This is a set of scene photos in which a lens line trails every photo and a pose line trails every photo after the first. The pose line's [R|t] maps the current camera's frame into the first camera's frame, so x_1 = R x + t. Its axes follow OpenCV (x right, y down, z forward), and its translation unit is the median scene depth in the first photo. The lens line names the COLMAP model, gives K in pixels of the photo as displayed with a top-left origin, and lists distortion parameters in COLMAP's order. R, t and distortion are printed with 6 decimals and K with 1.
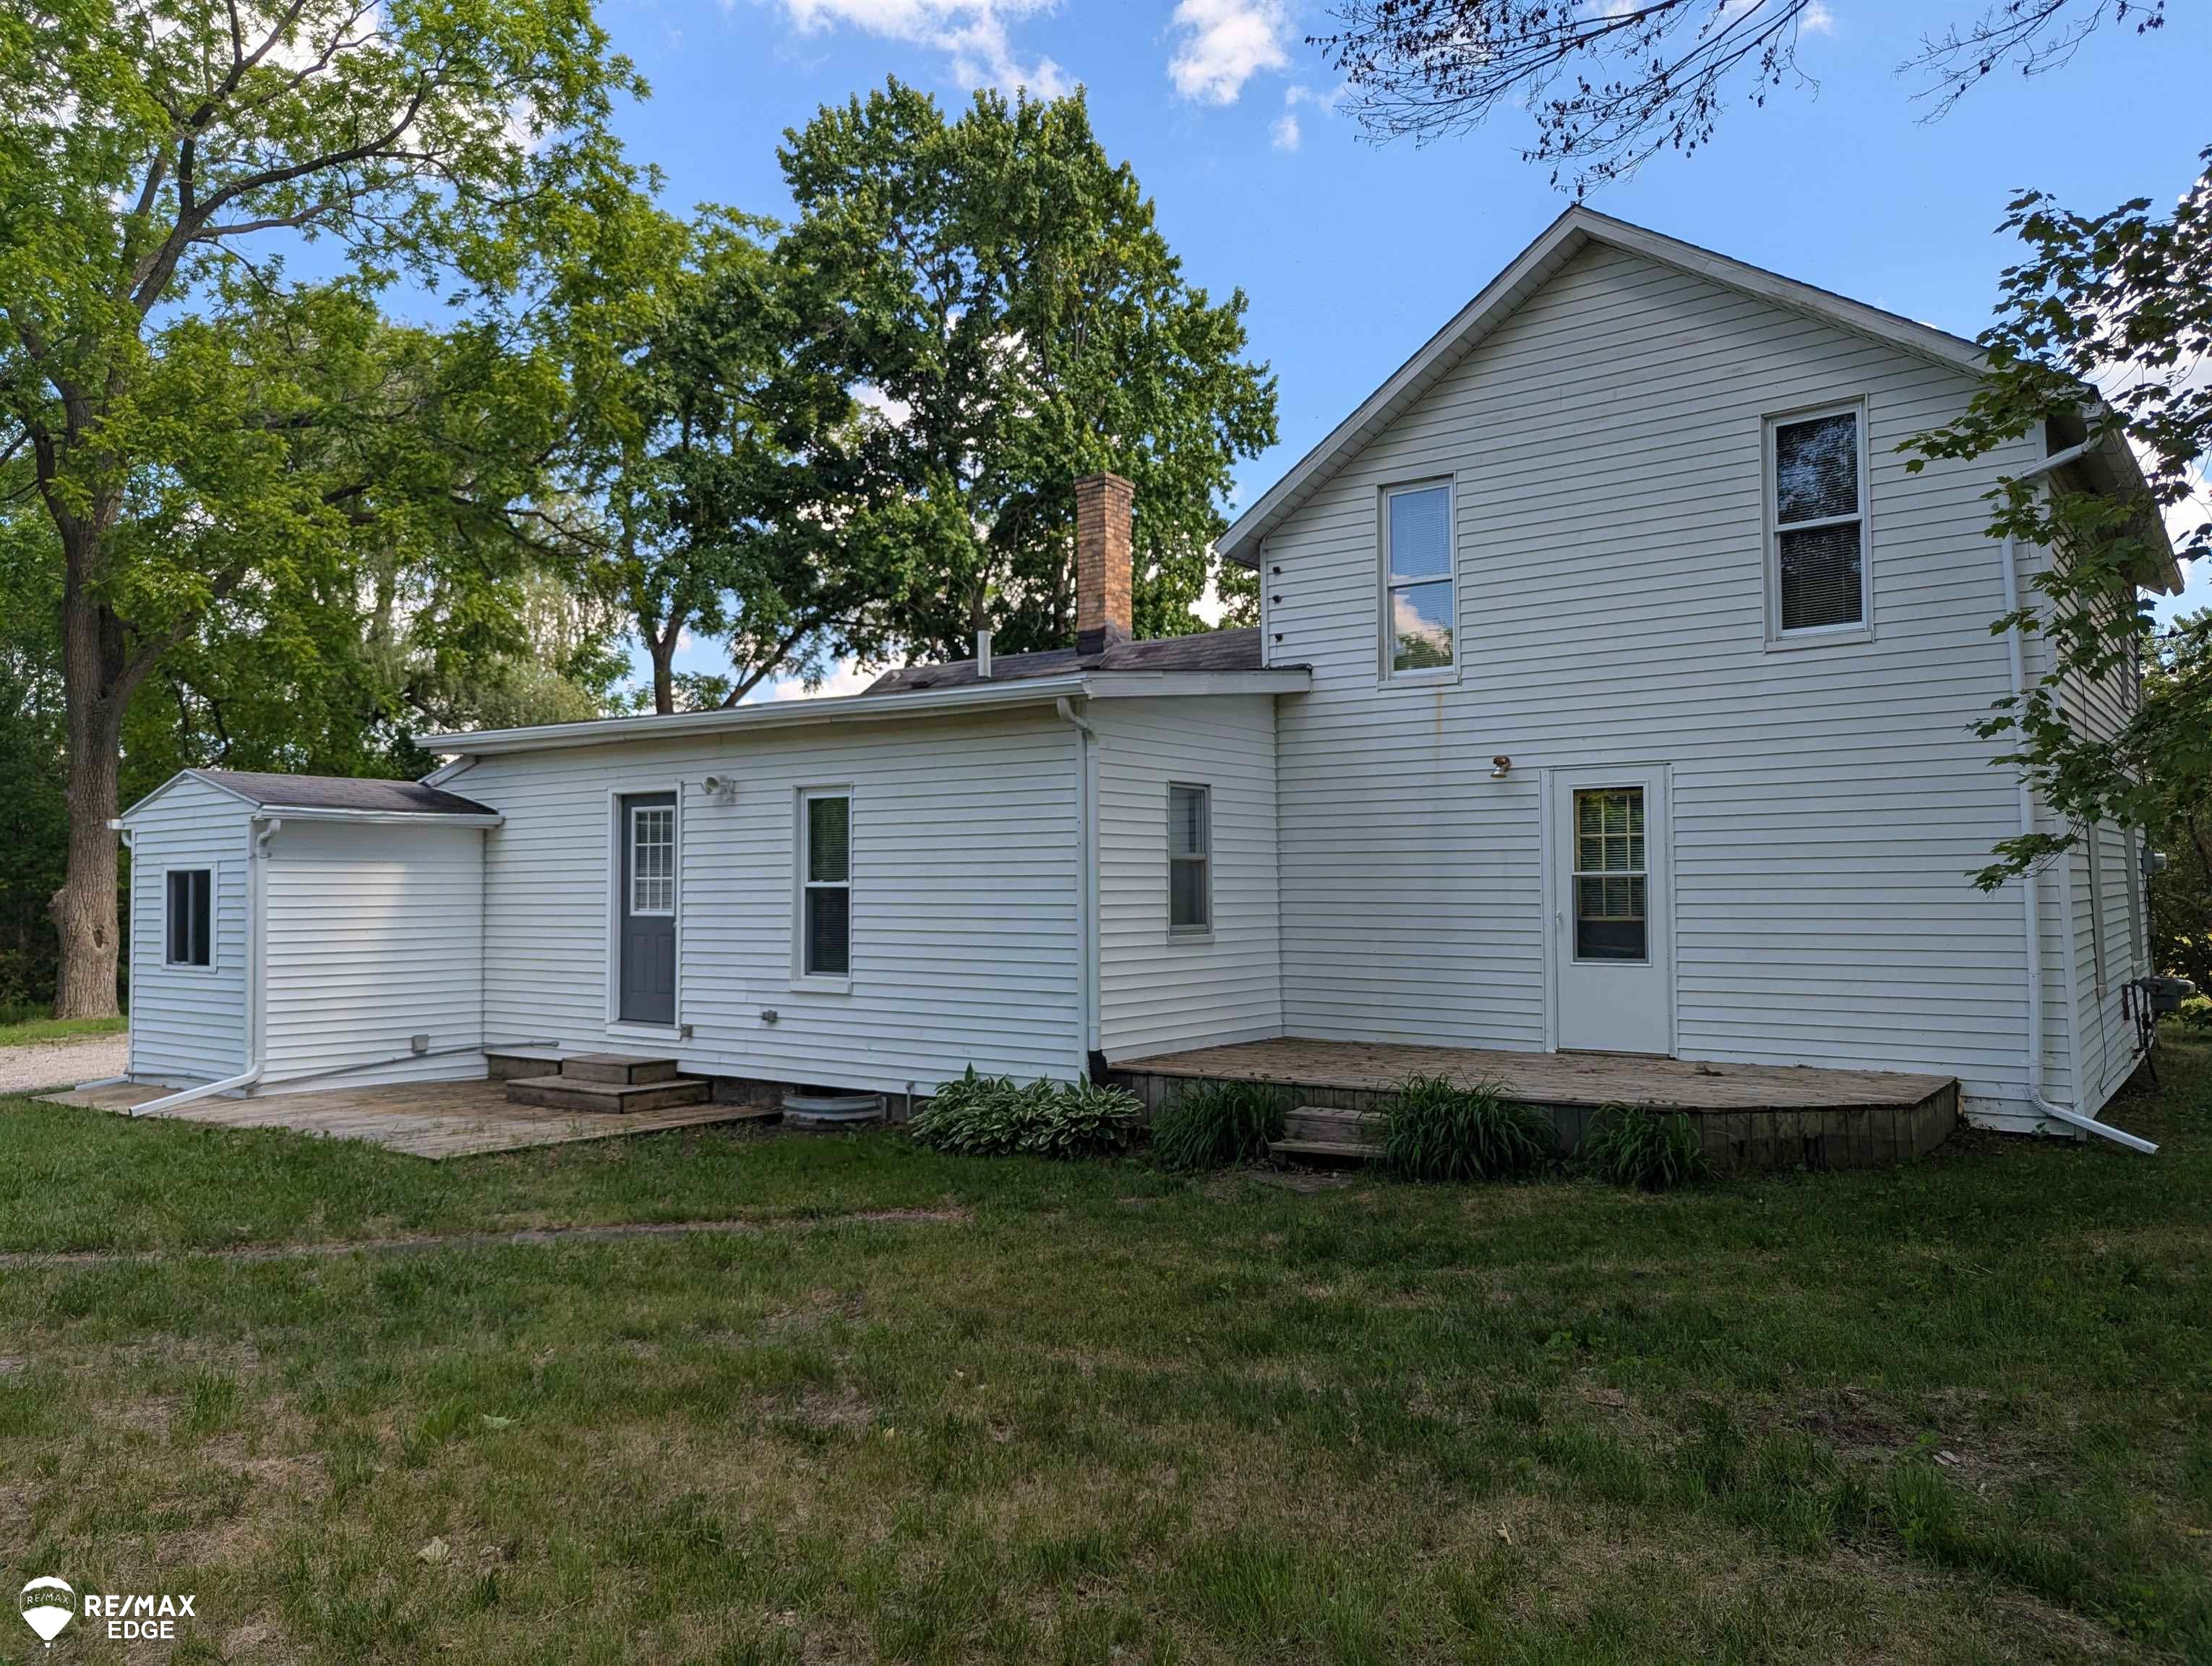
lens RADIAL K [[1566.8, 0, 1111.6], [0, 1566.8, 838.9], [0, 0, 1]] dist [0.069781, -0.063652]
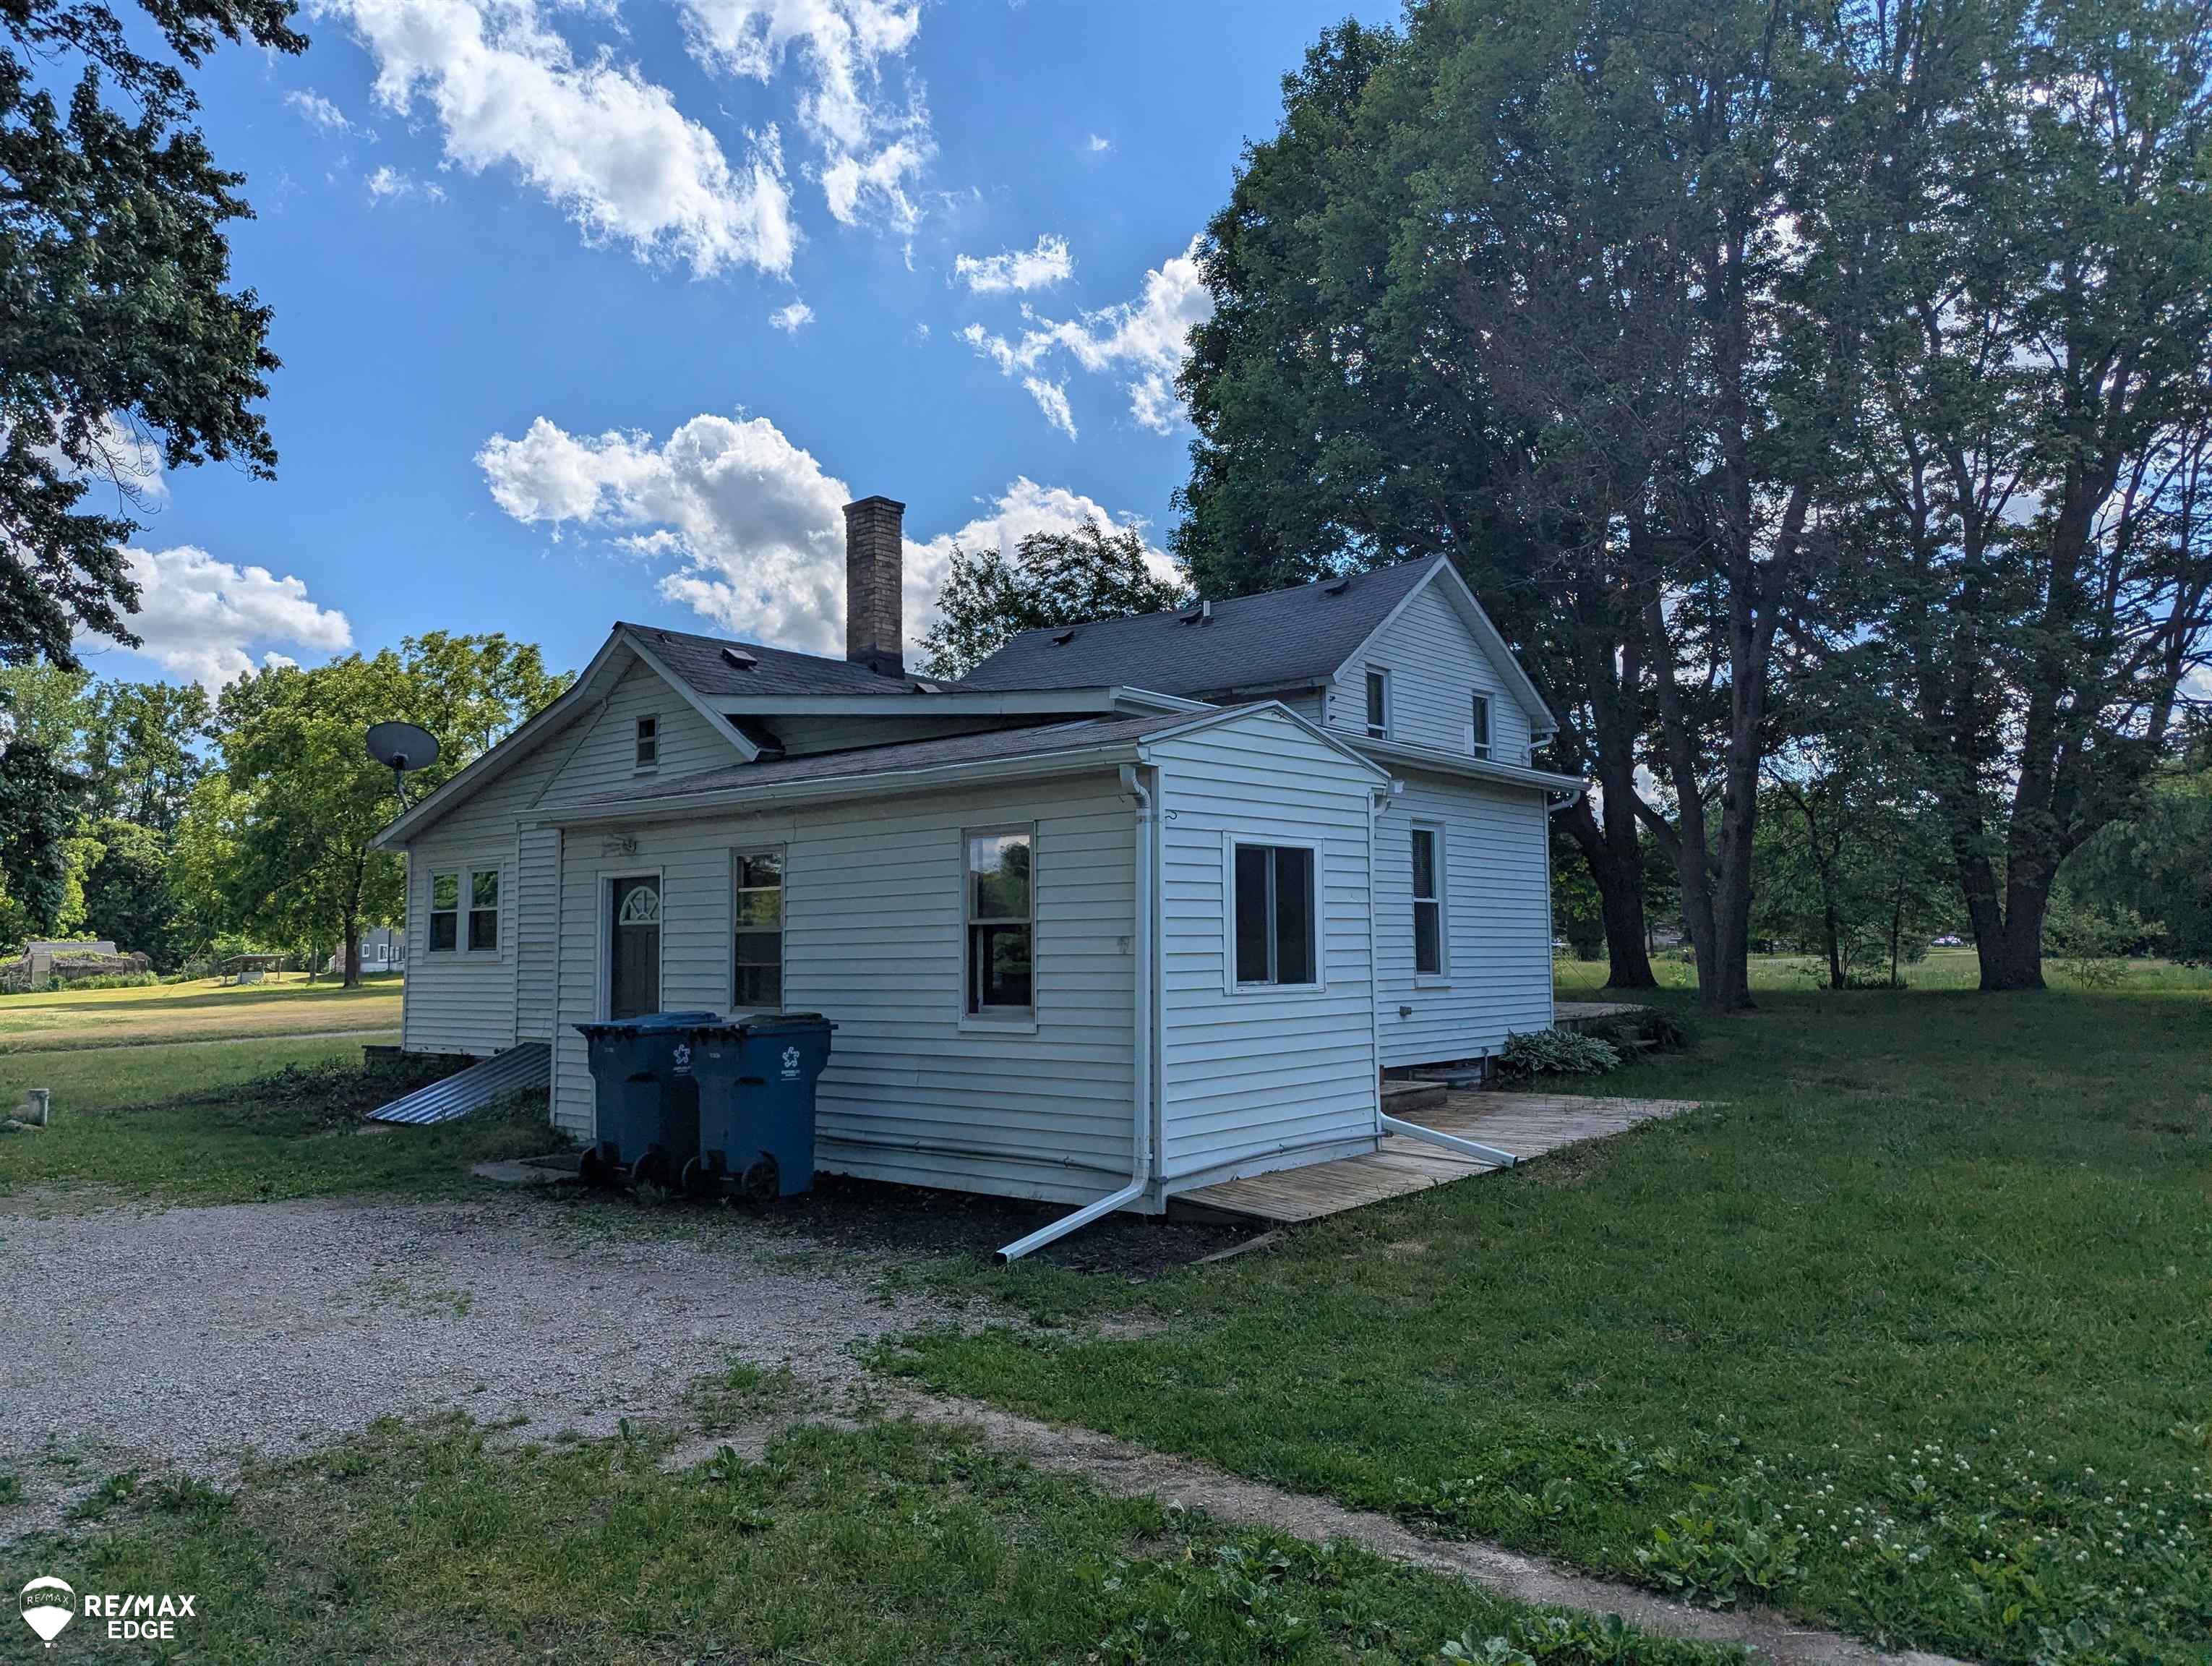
lens RADIAL K [[1566.8, 0, 1111.6], [0, 1566.8, 838.9], [0, 0, 1]] dist [0.069781, -0.063652]
pose [[0.061223, 0.076940, 0.995154, -1.433682], [-0.019791, 0.996922, -0.075859, 0.079663], [-0.997928, -0.015051, 0.062558, 1.171523]]
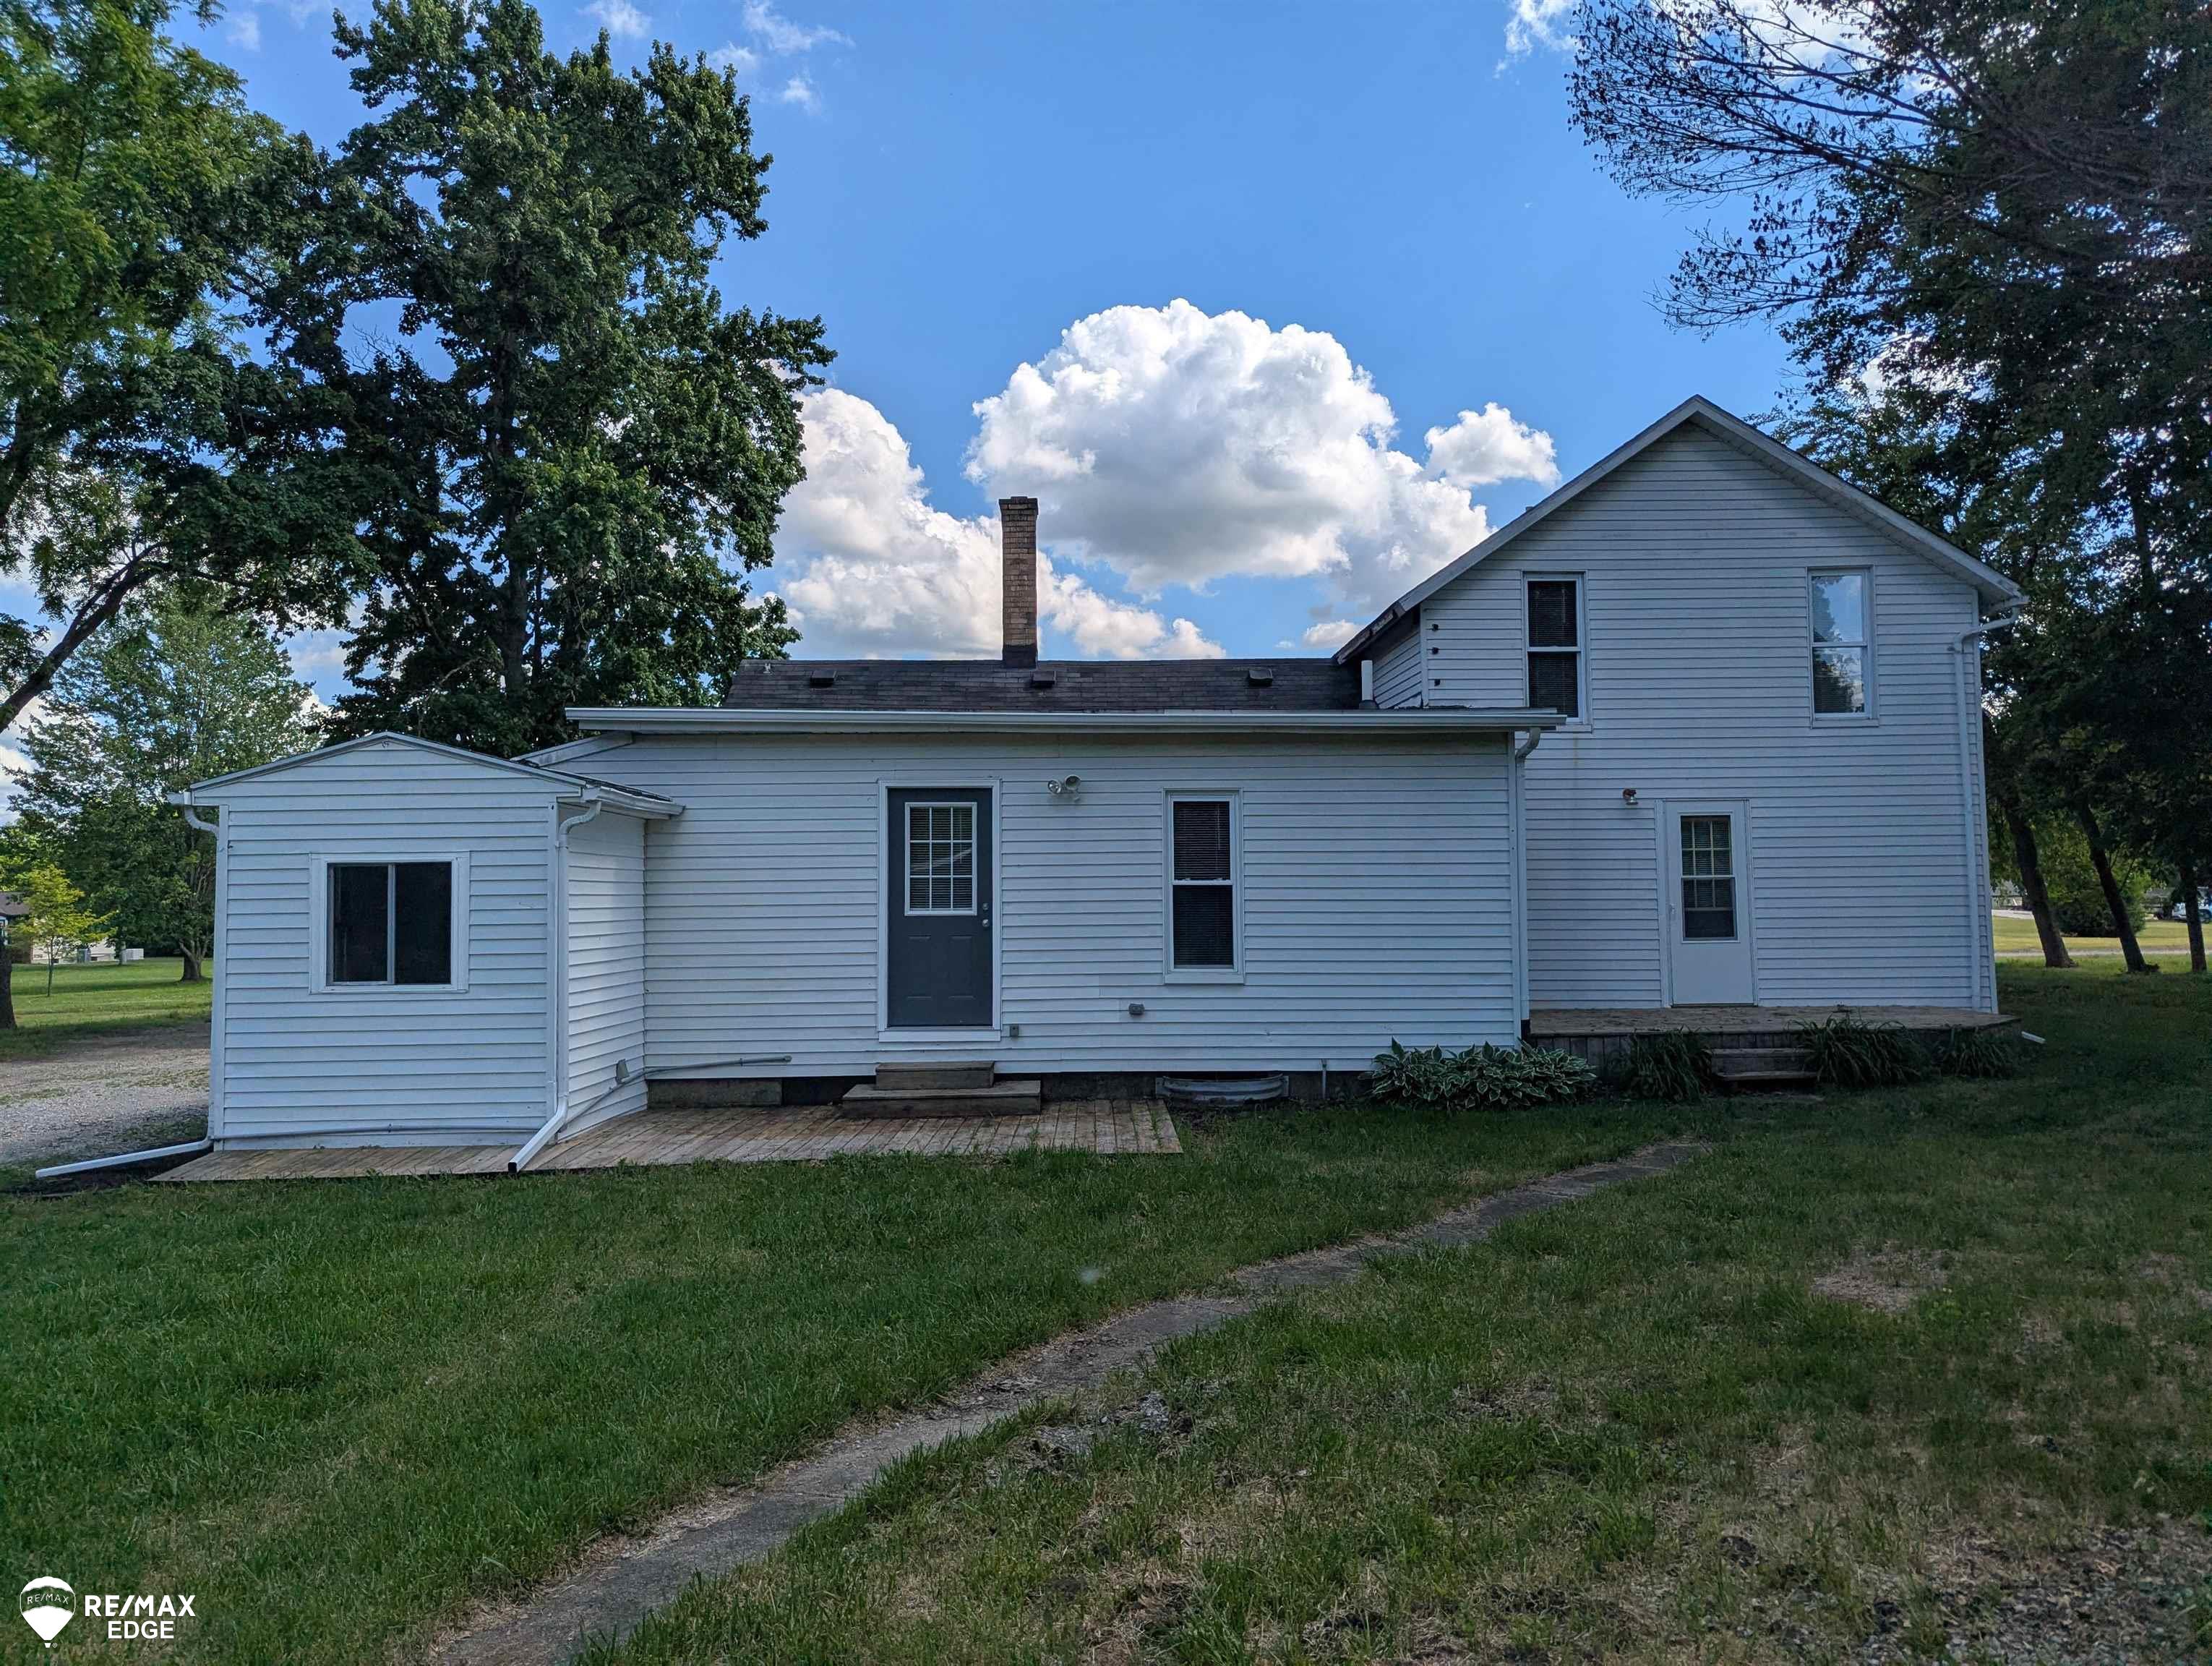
lens RADIAL K [[1566.8, 0, 1111.6], [0, 1566.8, 838.9], [0, 0, 1]] dist [0.069781, -0.063652]
pose [[0.792315, 0.022415, 0.609701, -0.878651], [-0.015544, 0.999742, -0.016555, 0.018135], [-0.609914, 0.003639, 0.792459, 0.196560]]
